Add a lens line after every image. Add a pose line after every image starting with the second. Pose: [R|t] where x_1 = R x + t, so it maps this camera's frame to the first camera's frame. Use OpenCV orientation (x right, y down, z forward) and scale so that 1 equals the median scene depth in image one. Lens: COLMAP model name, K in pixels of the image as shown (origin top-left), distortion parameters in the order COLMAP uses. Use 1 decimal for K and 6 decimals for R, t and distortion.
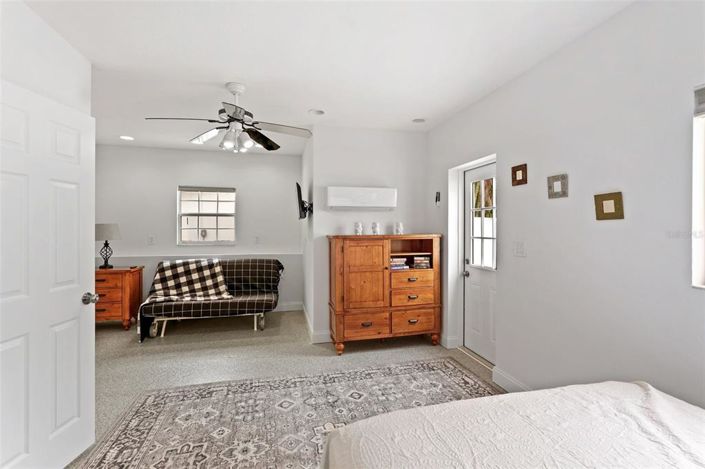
lens RADIAL K [[322.1, 0, 349.3], [0, 322.1, 231.4], [0, 0, 1]] dist [-0.011487, 0.007382]
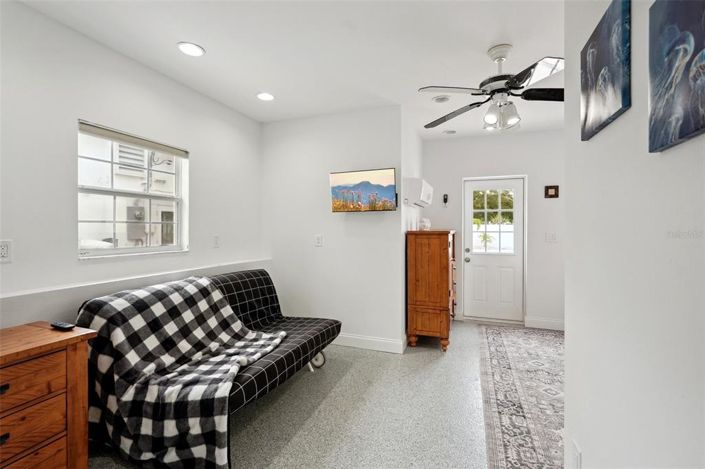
lens RADIAL K [[322.1, 0, 347.3], [0, 322.1, 233.5], [0, 0, 1]] dist [-0.011487, 0.007382]
pose [[0.558429, -0.011480, 0.829473, -1.296475], [0.006446, 0.999934, 0.009500, 0.012525], [-0.829527, 0.000042, 0.558466, 0.884765]]
